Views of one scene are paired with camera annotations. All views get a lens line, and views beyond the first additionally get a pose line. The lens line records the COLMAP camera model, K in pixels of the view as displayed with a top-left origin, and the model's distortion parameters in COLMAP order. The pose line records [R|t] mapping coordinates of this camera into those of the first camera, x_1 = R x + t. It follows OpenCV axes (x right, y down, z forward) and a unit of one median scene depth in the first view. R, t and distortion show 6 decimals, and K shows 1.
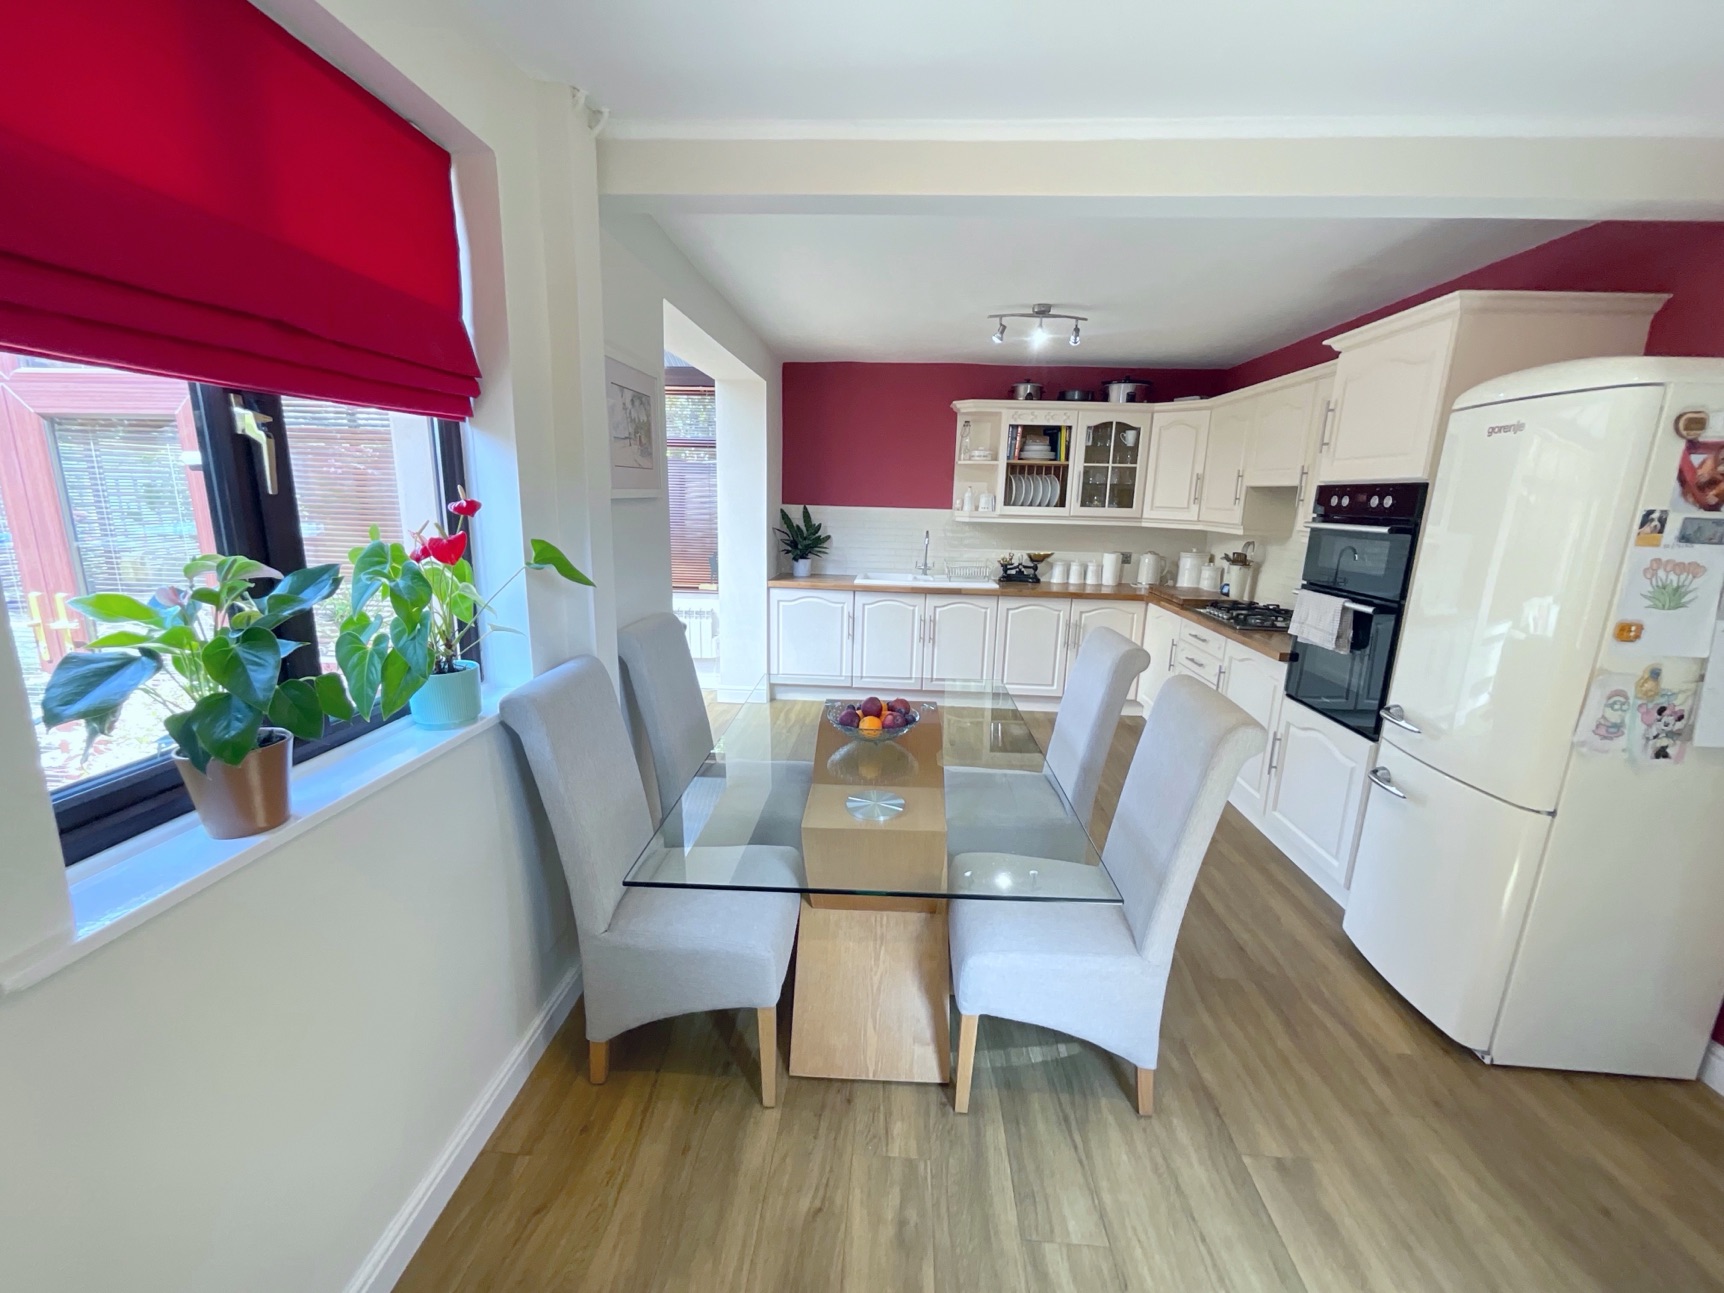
lens RADIAL K [[699.7, 0, 862.4], [0, 699.7, 644.4], [0, 0, 1]] dist [-0.000035, 0.000120]
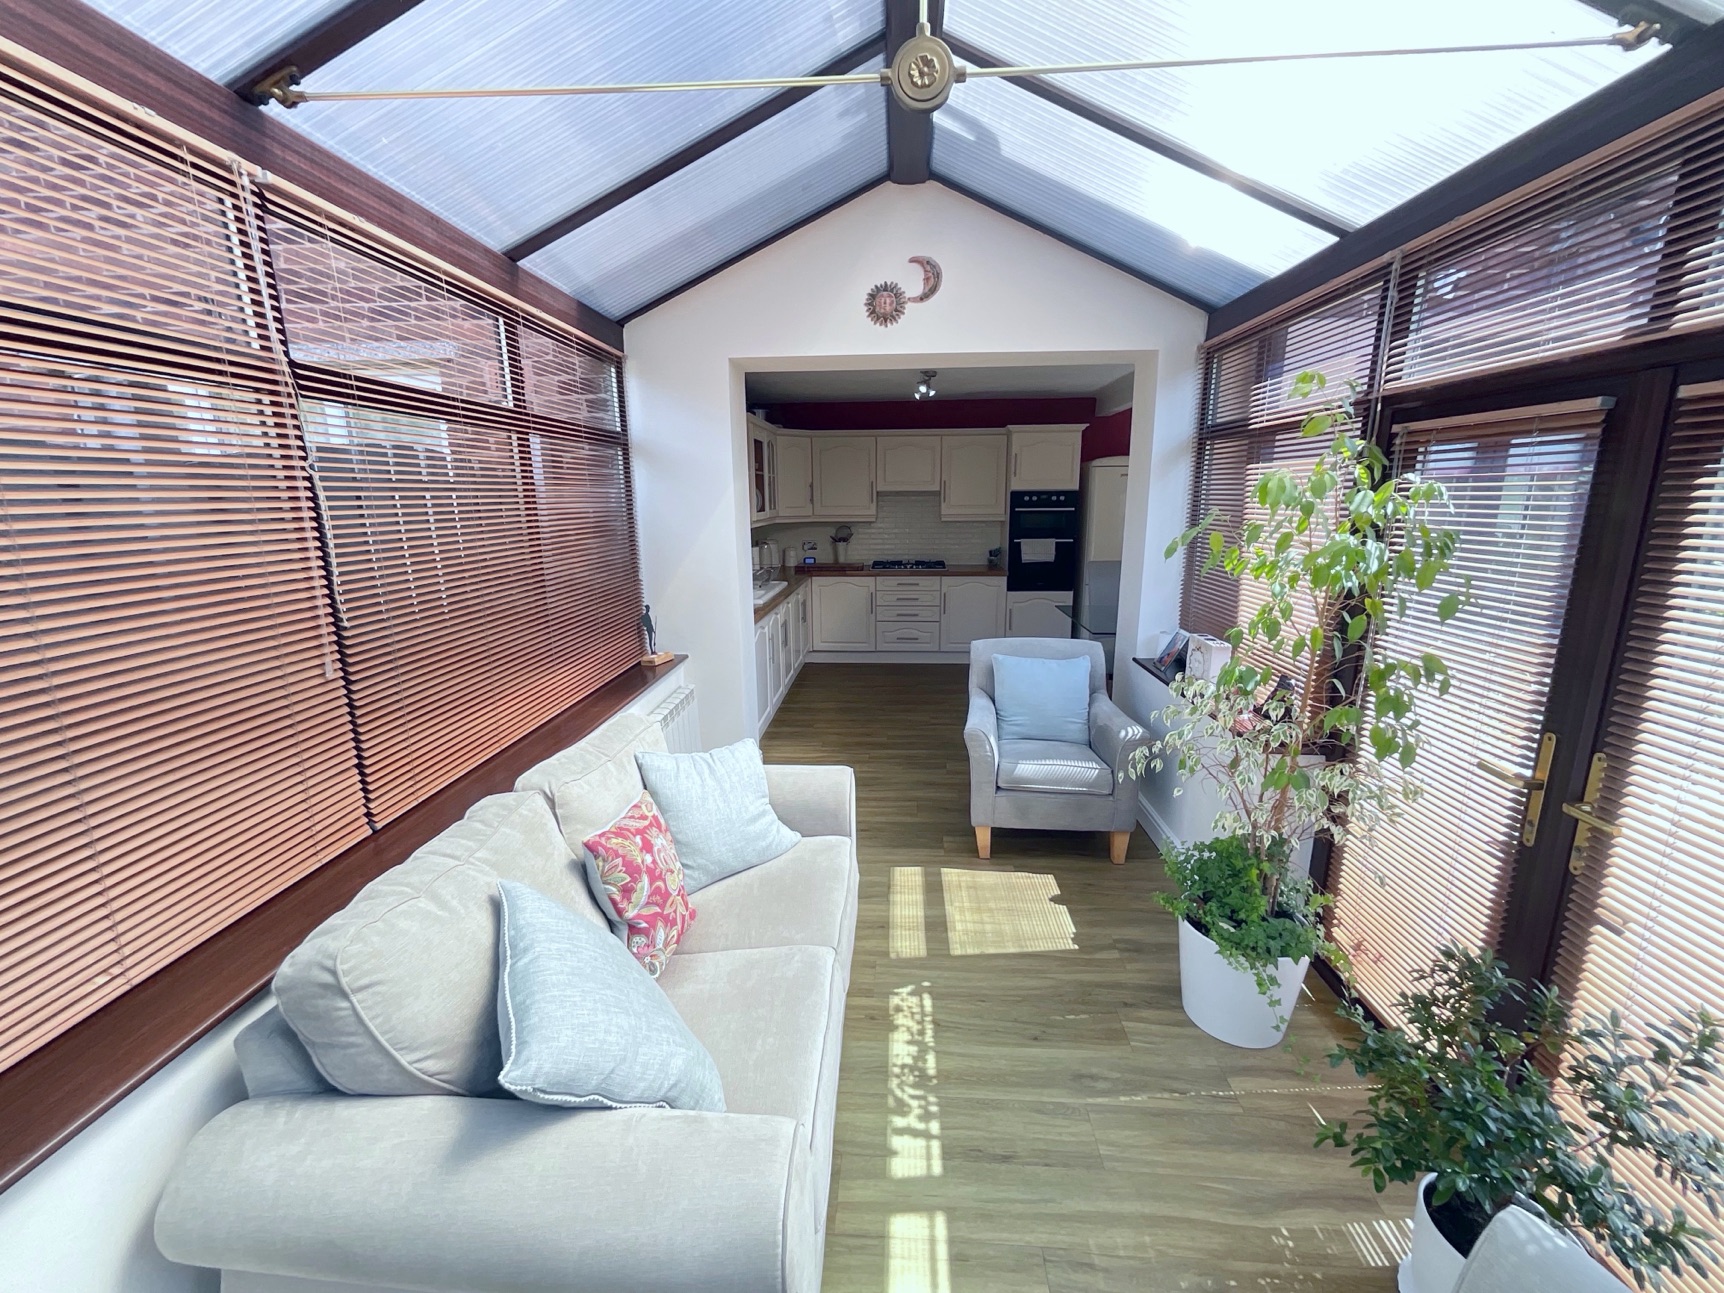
lens RADIAL K [[699.7, 0, 860.9], [0, 699.7, 640.6], [0, 0, 1]] dist [-0.000035, 0.000120]
pose [[-0.003131, -0.227160, 0.973852, -1.488394], [0.219144, 0.950029, 0.222308, -0.352100], [-0.975688, 0.214110, 0.046806, 1.370075]]
